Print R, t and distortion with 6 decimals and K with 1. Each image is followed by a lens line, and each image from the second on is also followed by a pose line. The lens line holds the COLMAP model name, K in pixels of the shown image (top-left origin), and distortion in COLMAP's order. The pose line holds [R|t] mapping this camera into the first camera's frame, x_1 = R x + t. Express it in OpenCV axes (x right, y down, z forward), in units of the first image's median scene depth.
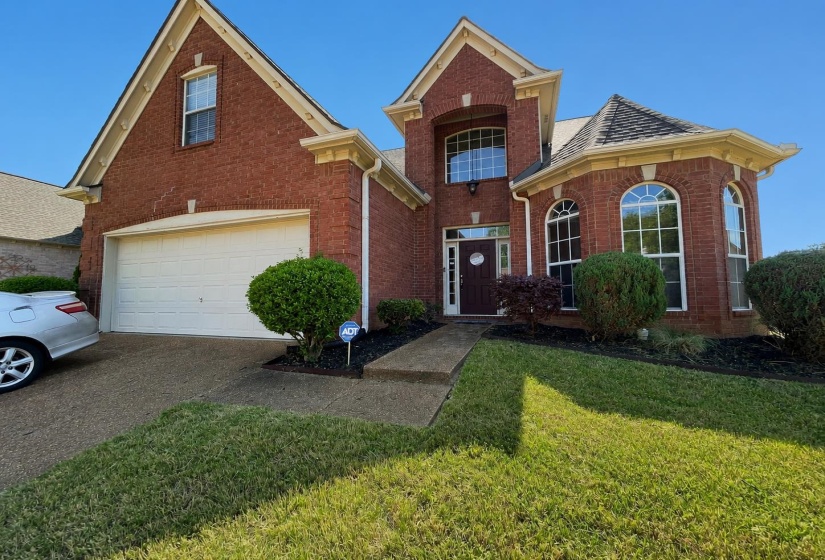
lens RADIAL K [[332.2, 0, 412.5], [0, 332.2, 280.0], [0, 0, 1]] dist [0.000664, 0.000078]
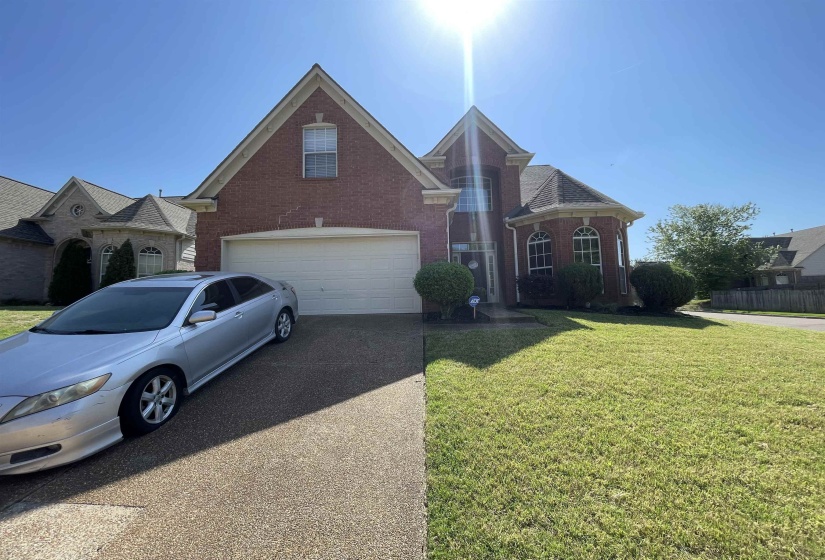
lens RADIAL K [[332.2, 0, 412.5], [0, 332.2, 280.0], [0, 0, 1]] dist [0.000664, 0.000078]
pose [[0.954331, 0.009601, 0.298597, -0.699977], [-0.003803, 0.999793, -0.019992, 0.048063], [-0.298727, 0.017943, 0.954170, -0.449492]]
